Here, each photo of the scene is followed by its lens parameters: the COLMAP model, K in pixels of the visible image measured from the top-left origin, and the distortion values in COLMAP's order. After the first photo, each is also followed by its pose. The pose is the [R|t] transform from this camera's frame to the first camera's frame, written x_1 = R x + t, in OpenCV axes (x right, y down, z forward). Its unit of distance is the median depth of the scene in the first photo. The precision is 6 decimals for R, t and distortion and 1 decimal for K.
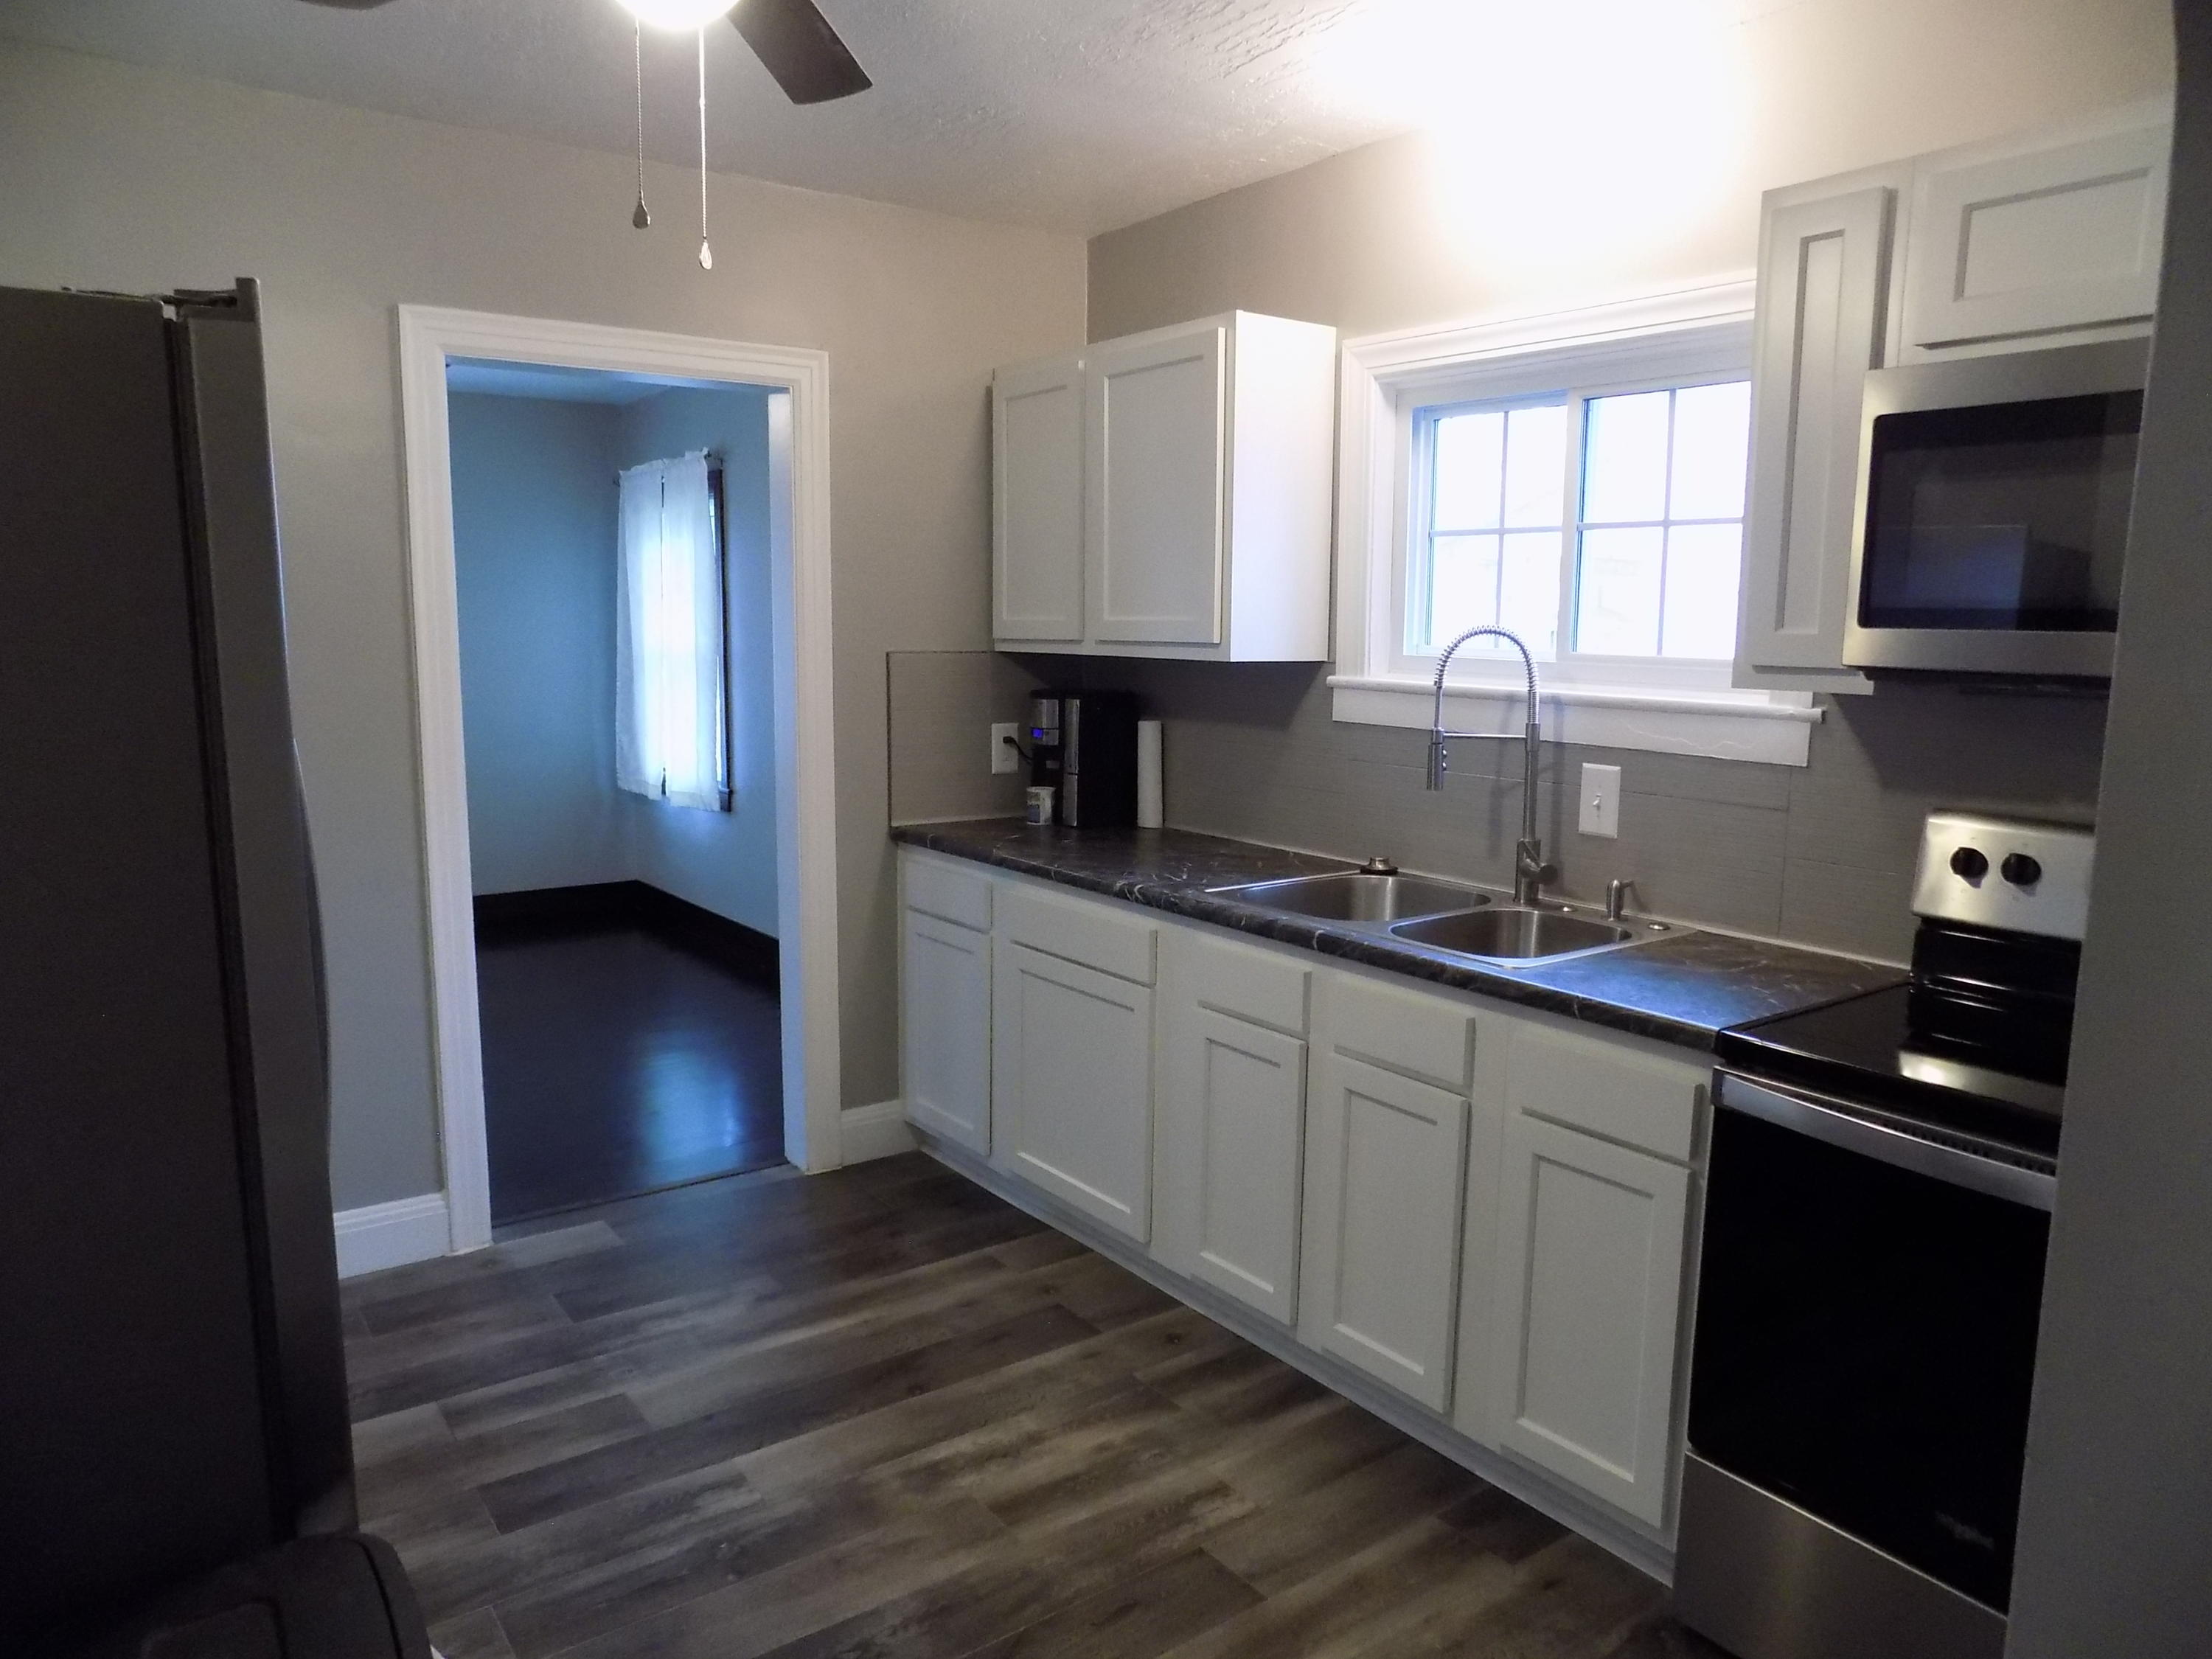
lens RADIAL K [[1482.8, 0, 1105.4], [0, 1482.8, 825.1], [0, 0, 1]] dist [-0.063638, 0.055917]
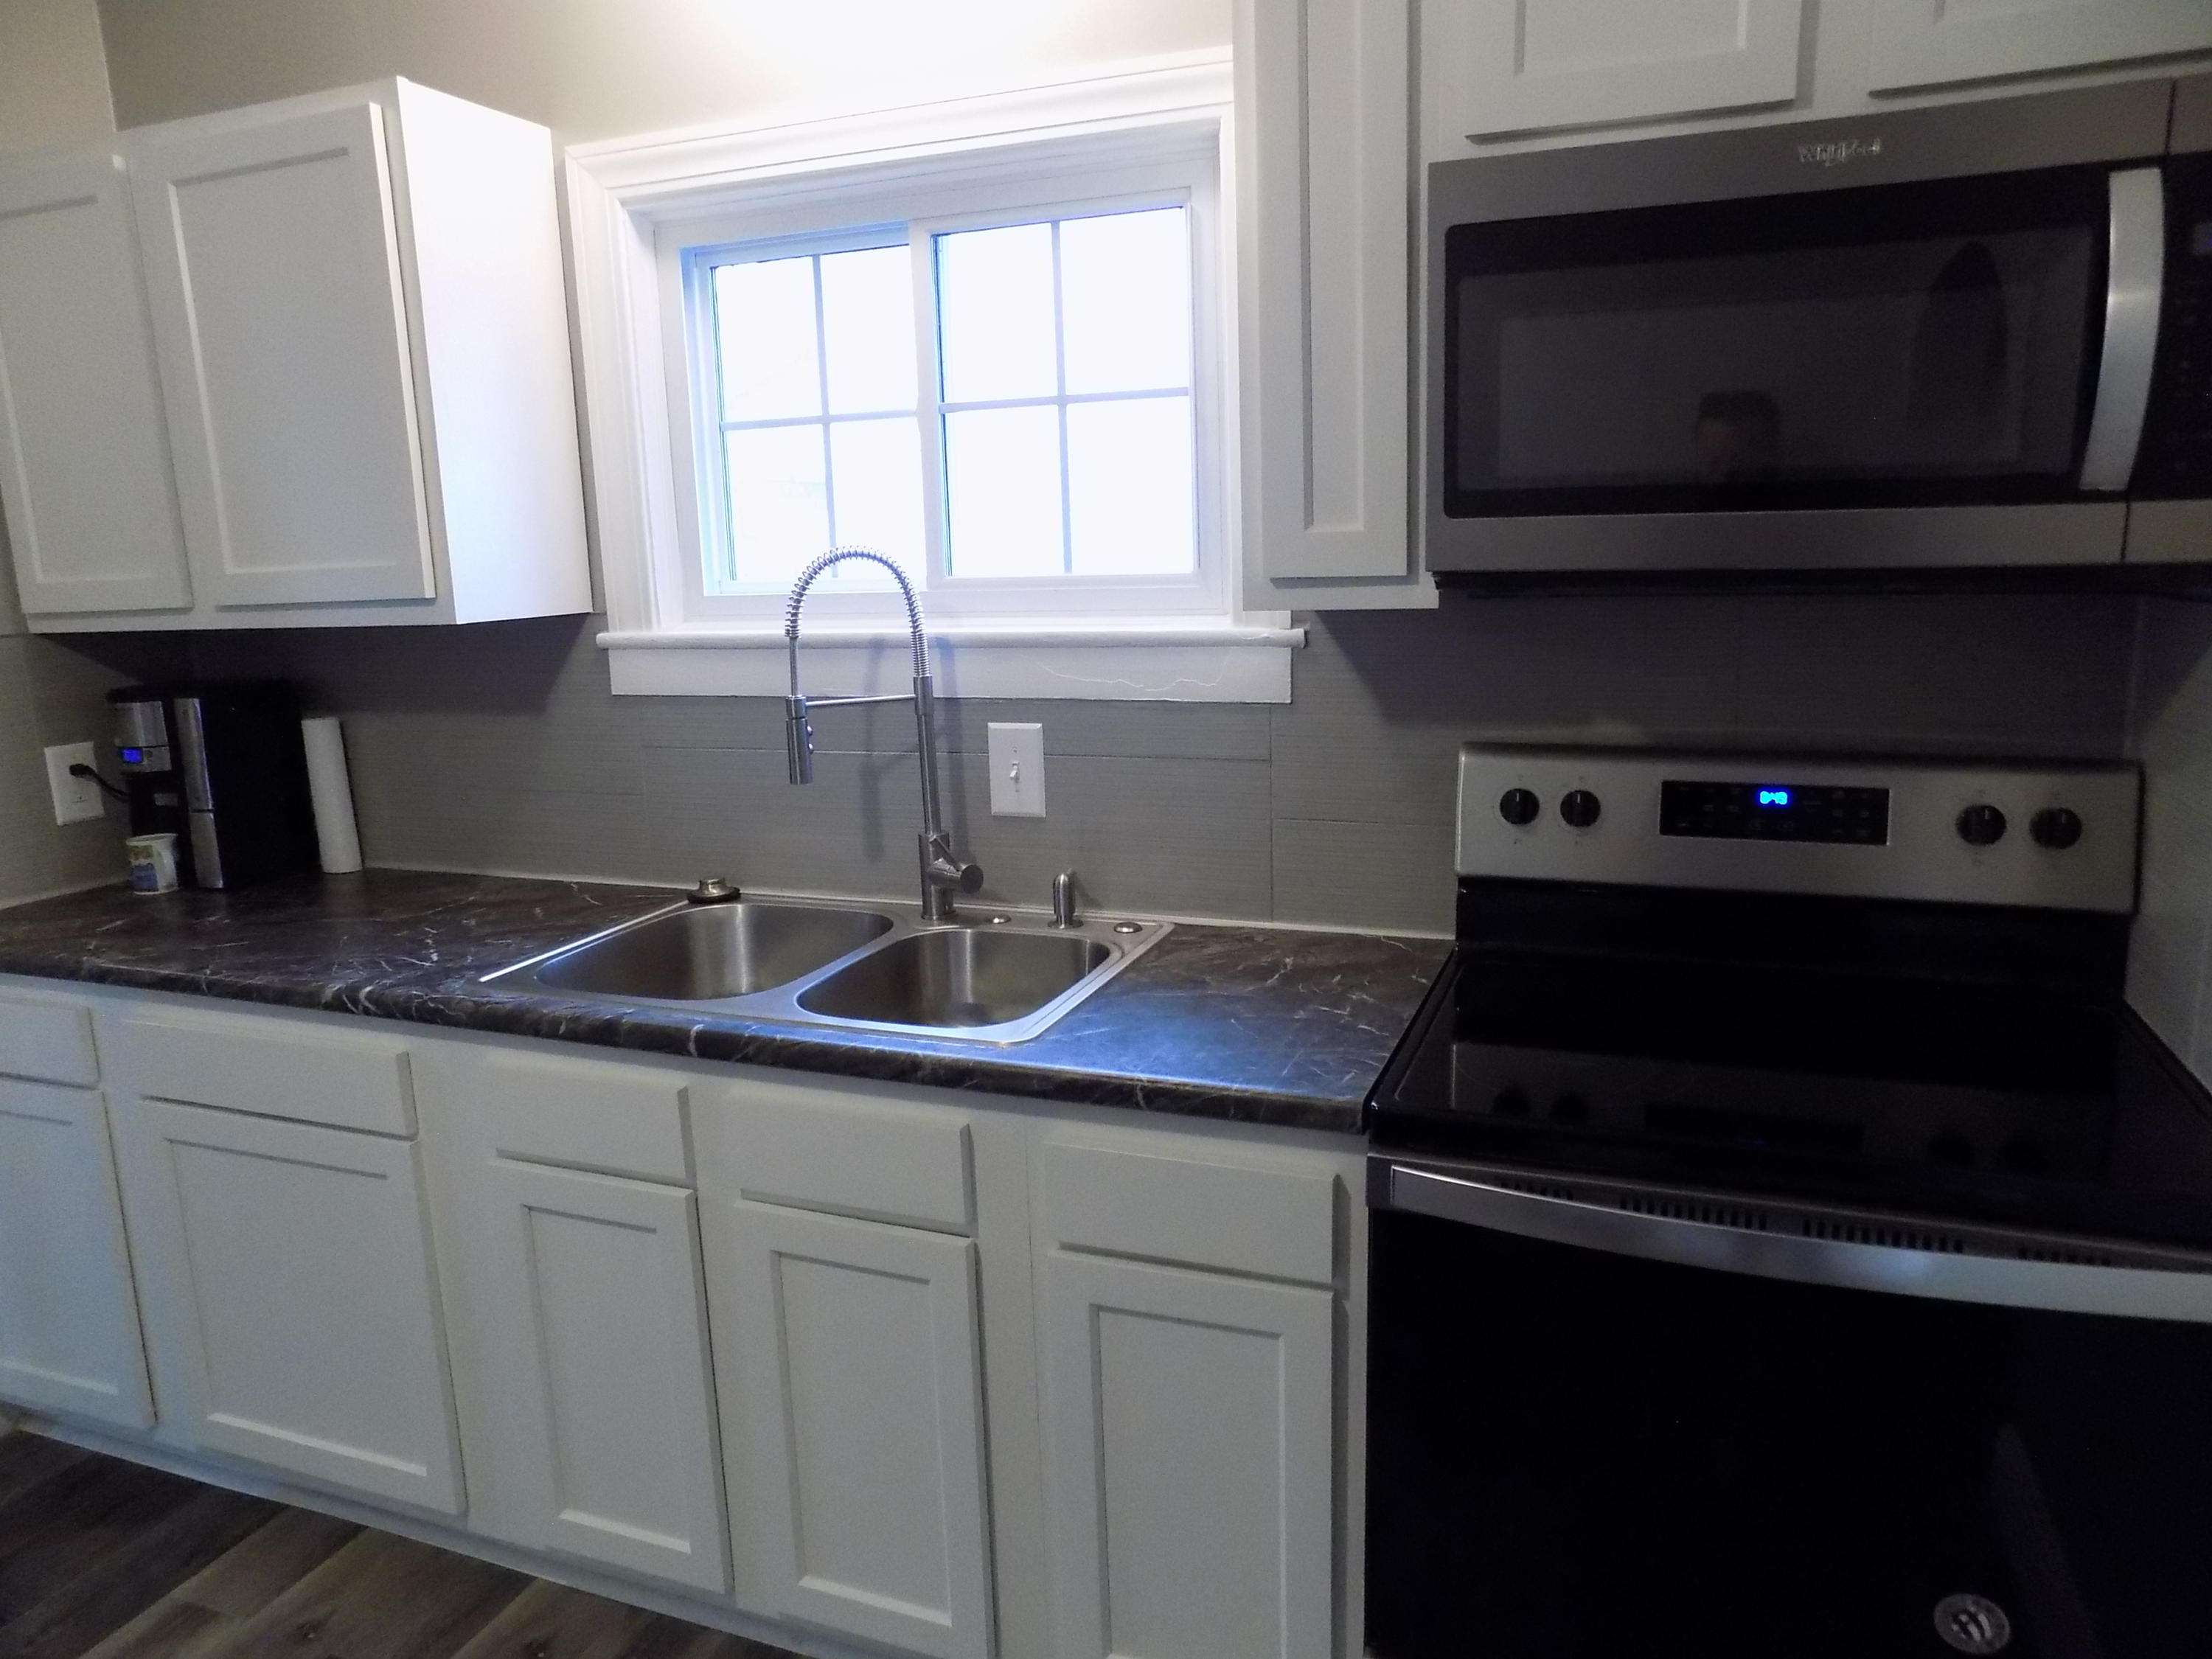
lens RADIAL K [[1482.8, 0, 1090.4], [0, 1482.8, 824.0], [0, 0, 1]] dist [-0.063638, 0.055917]
pose [[0.849515, -0.138466, 0.509070, -0.024265], [0.116494, 0.990357, 0.074974, -0.041036], [-0.514543, -0.004388, 0.857454, 0.316377]]
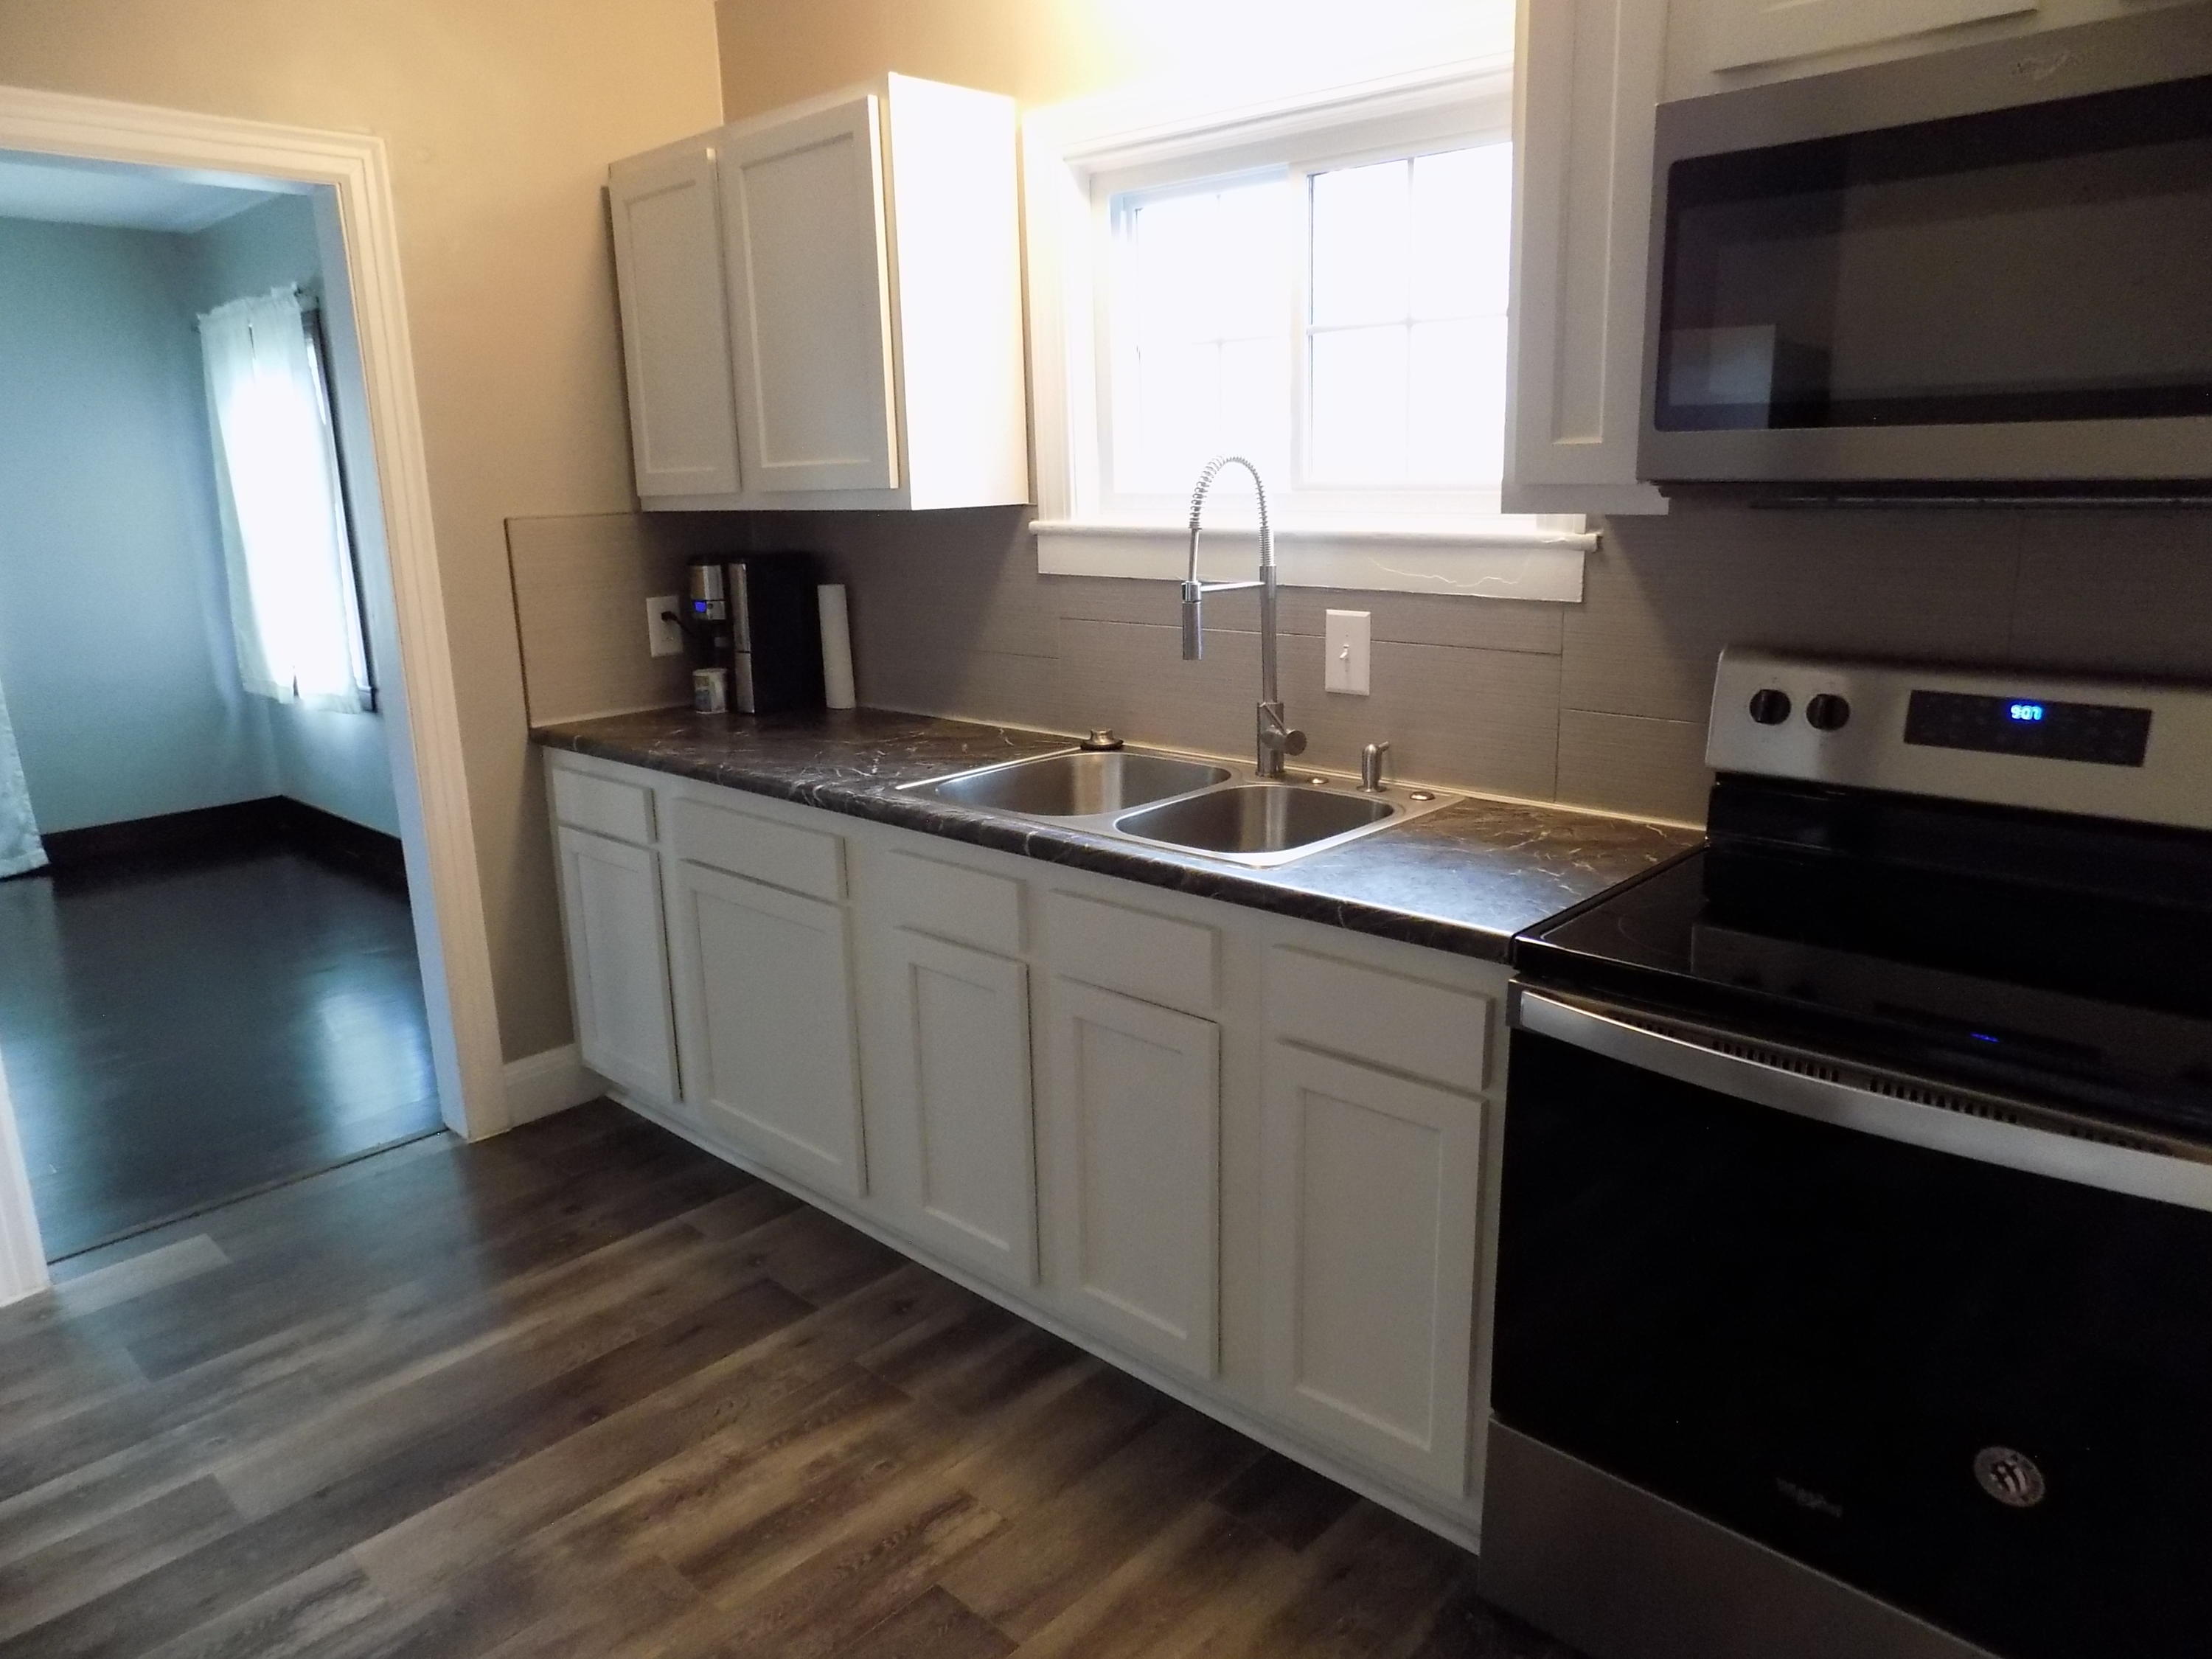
lens RADIAL K [[1482.8, 0, 1100.4], [0, 1482.8, 821.2], [0, 0, 1]] dist [-0.063638, 0.055917]
pose [[0.983366, -0.077625, 0.164213, 0.041942], [0.061497, 0.992972, 0.101120, -0.014580], [-0.170909, -0.089340, 0.981228, 0.161129]]
